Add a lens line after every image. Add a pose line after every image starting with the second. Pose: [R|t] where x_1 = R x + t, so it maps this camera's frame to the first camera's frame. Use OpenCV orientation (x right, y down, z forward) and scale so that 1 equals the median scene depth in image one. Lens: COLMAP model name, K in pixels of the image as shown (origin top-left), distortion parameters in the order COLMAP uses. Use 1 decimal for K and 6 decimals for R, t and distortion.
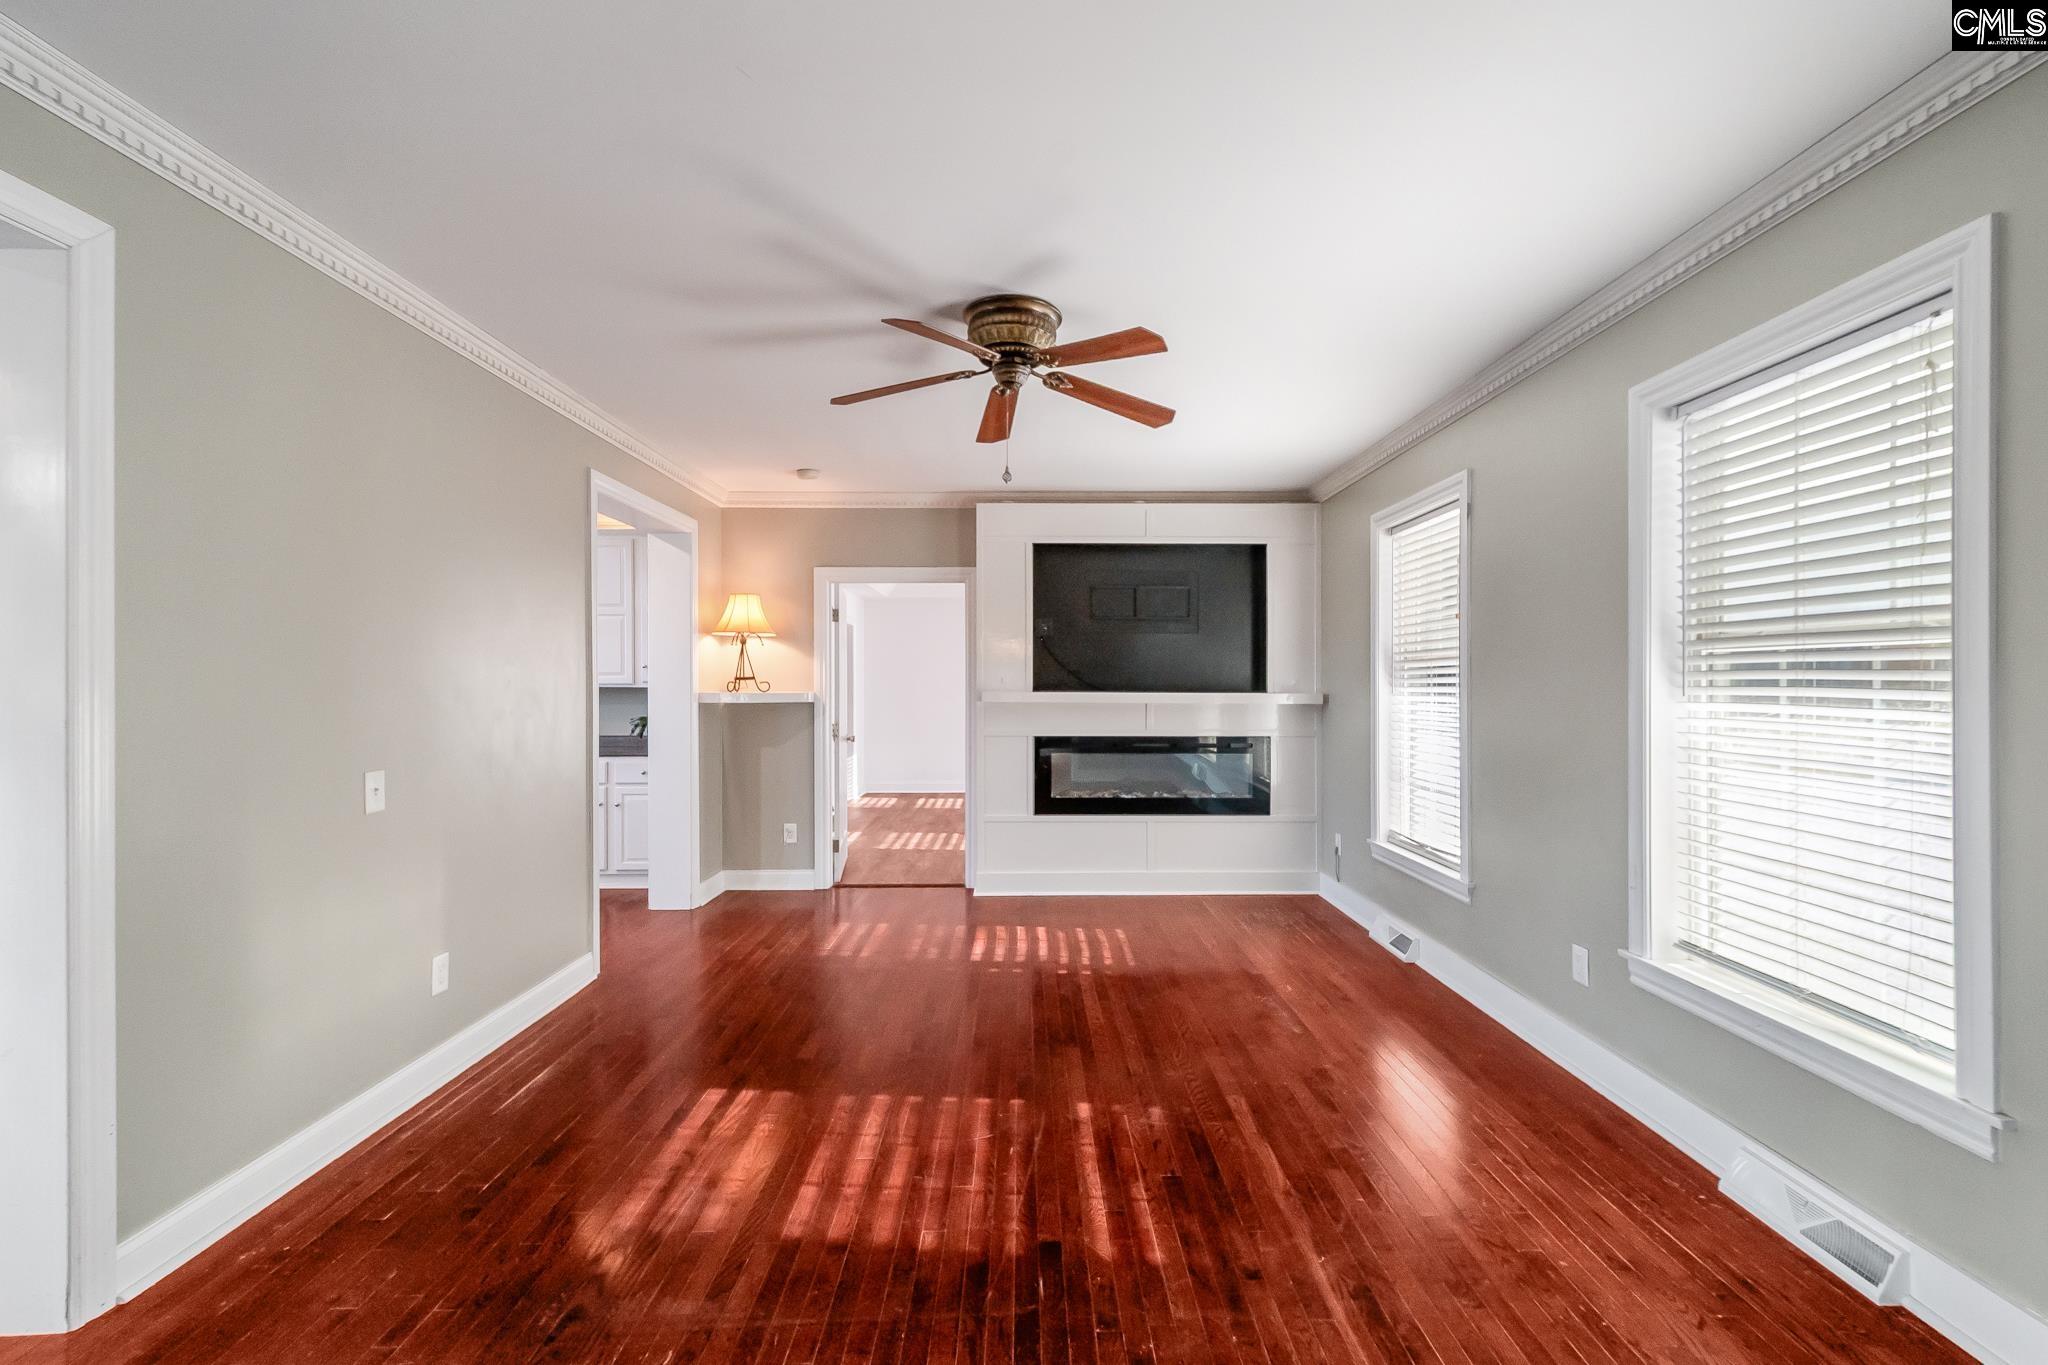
lens RADIAL K [[934.8, 0, 1037.5], [0, 934.8, 683.4], [0, 0, 1]] dist [0.002800, -0.004647]
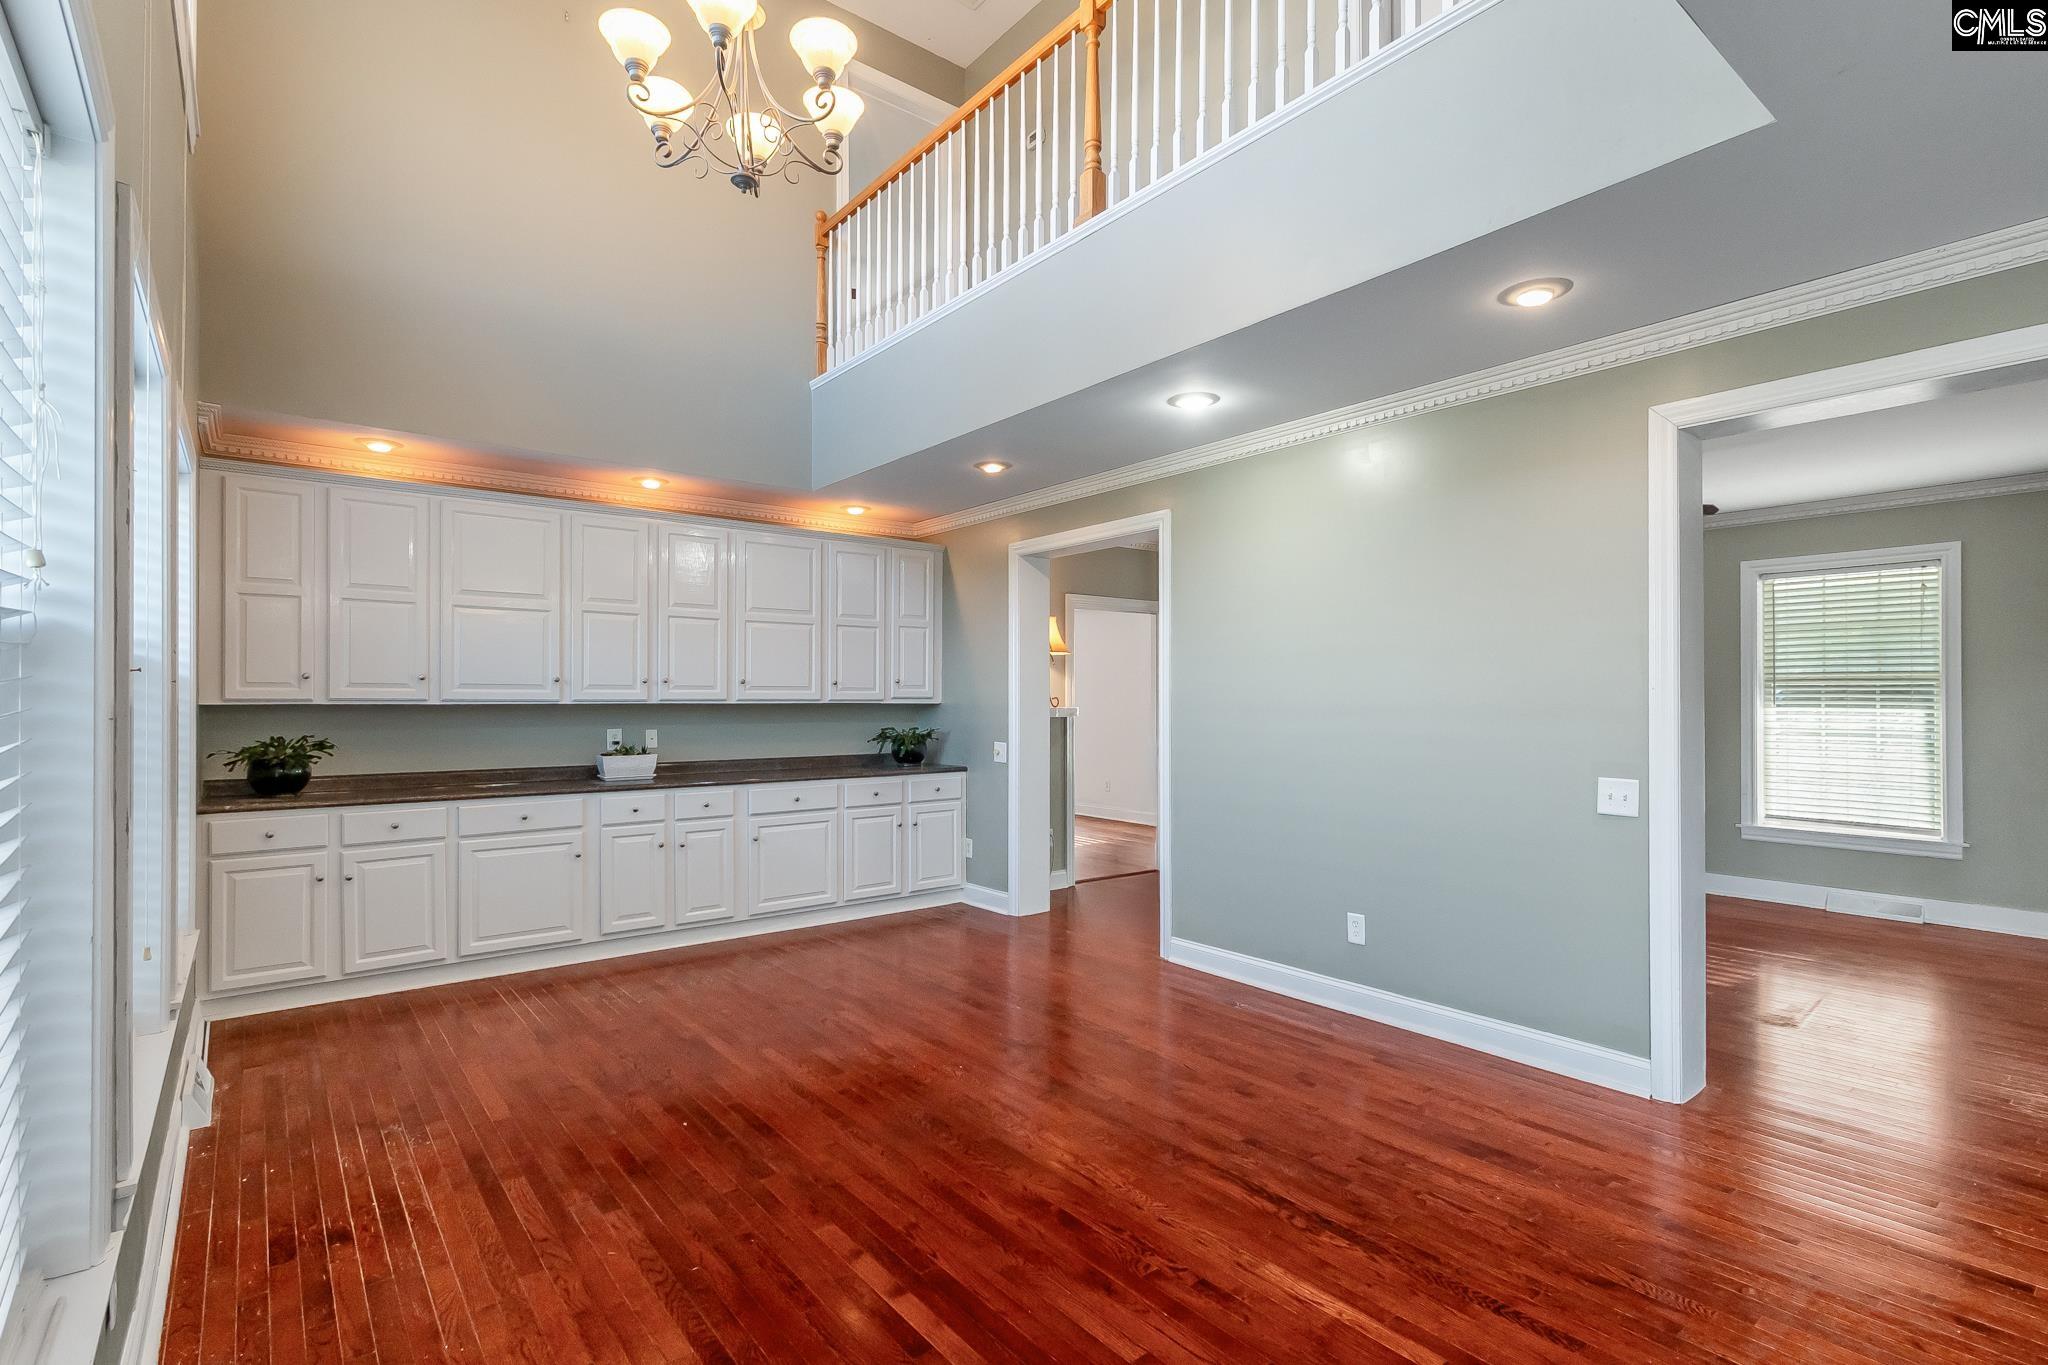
lens RADIAL K [[990.2, 0, 1031.4], [0, 990.2, 698.3], [0, 0, 1]] dist [0.000659, -0.001114]
pose [[0.781576, 0.001024, 0.623809, -1.237244], [-0.000042, 0.999999, -0.001590, 0.001046], [-0.623810, 0.001216, 0.781575, 0.144968]]
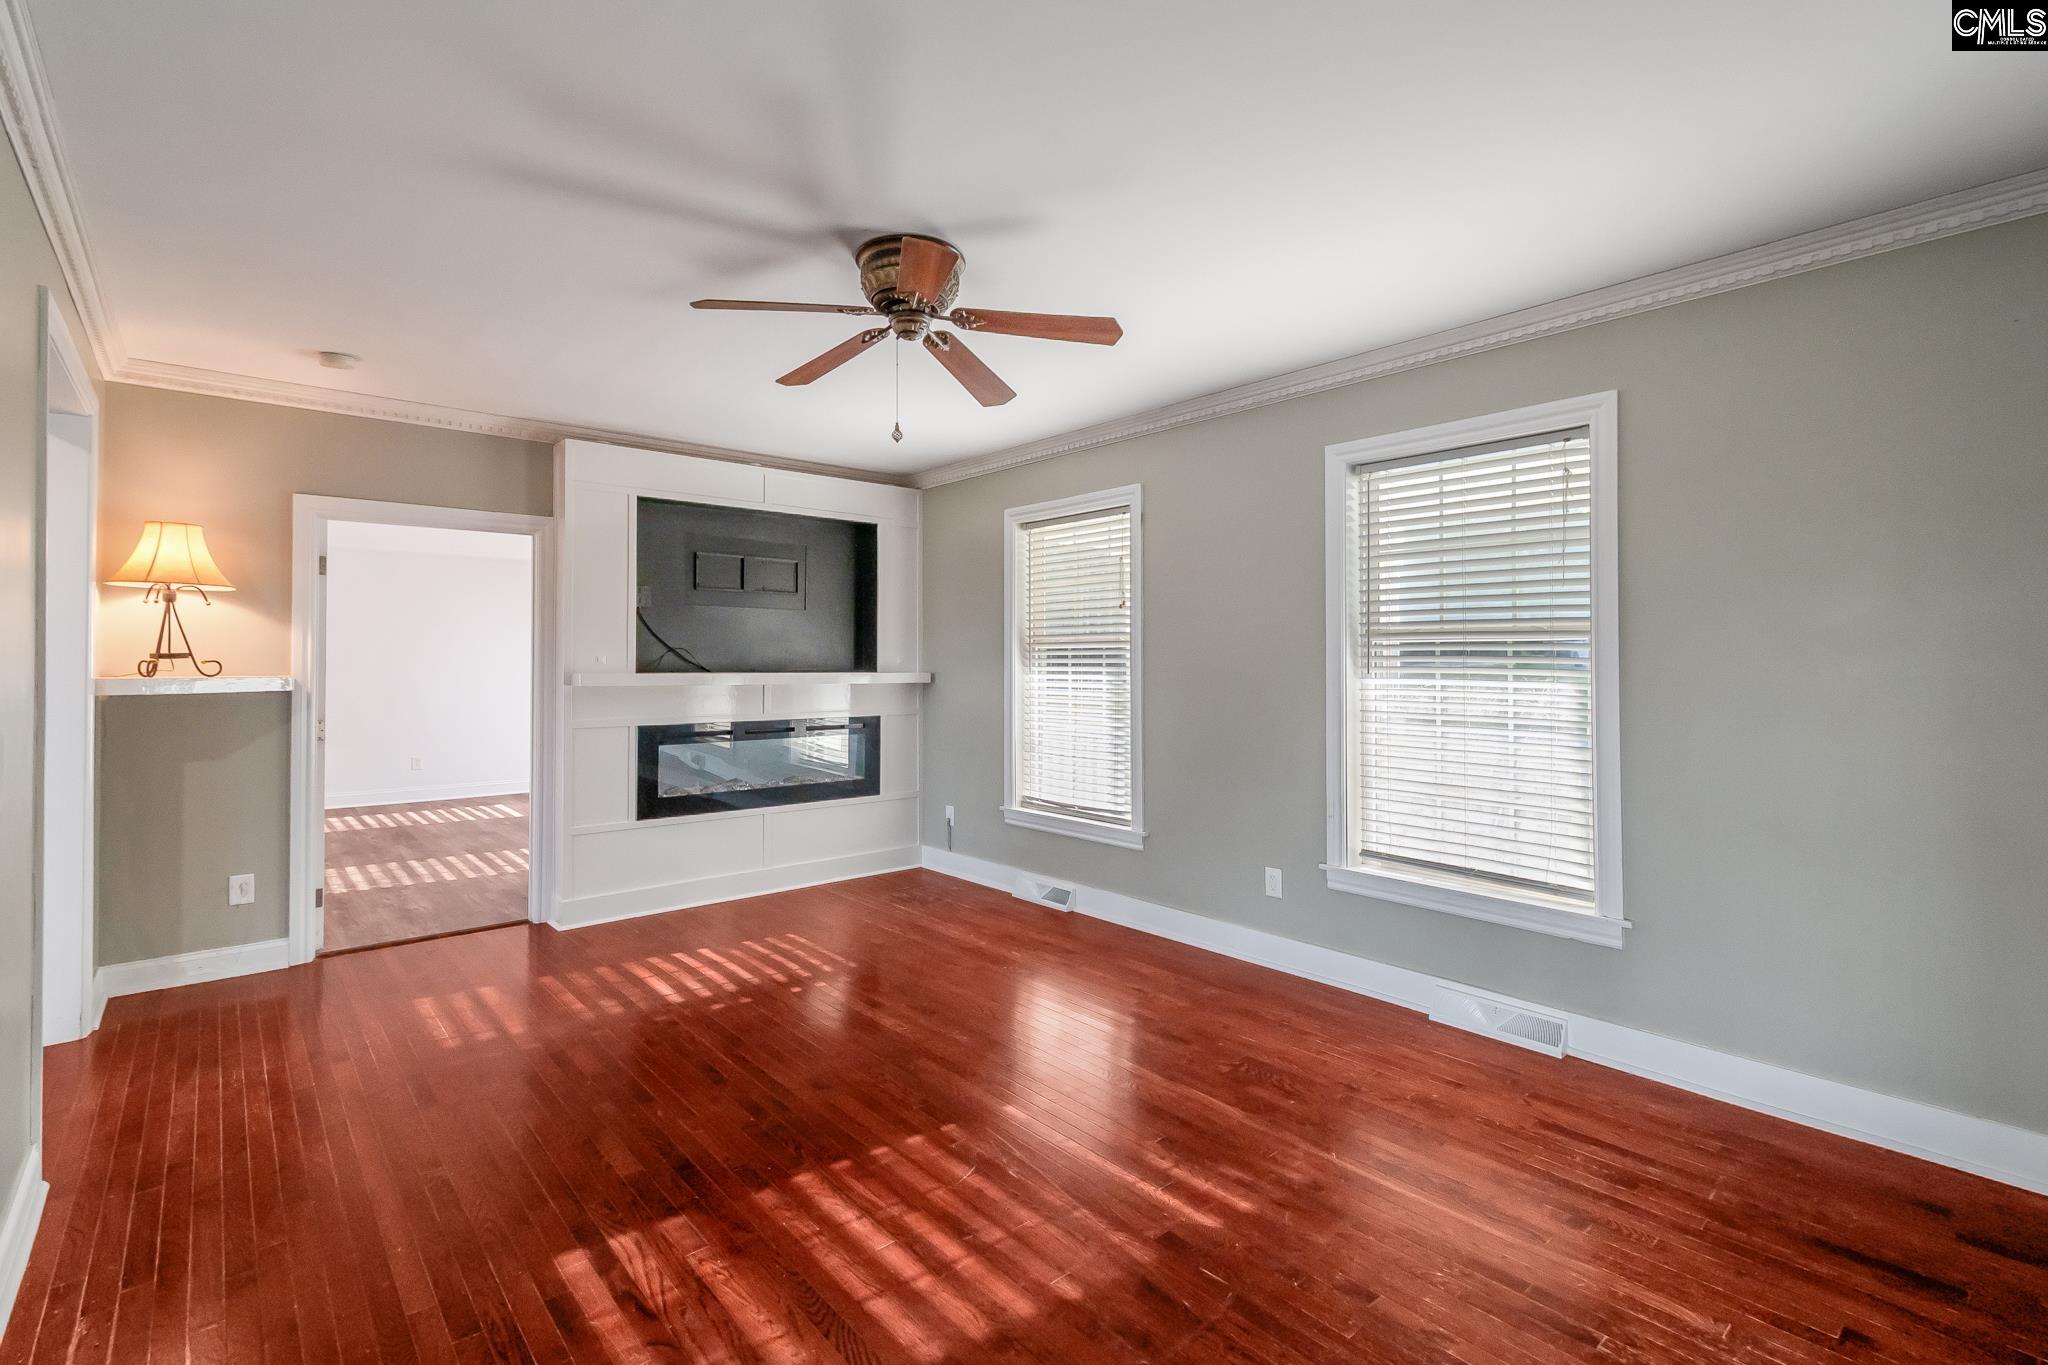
lens RADIAL K [[934.8, 0, 1040.1], [0, 934.8, 647.8], [0, 0, 1]] dist [0.002800, -0.004647]
pose [[0.754967, 0.009900, 0.655688, -0.336515], [-0.000844, 0.999900, -0.014125, -0.003135], [-0.655762, 0.010110, 0.754900, 0.153559]]
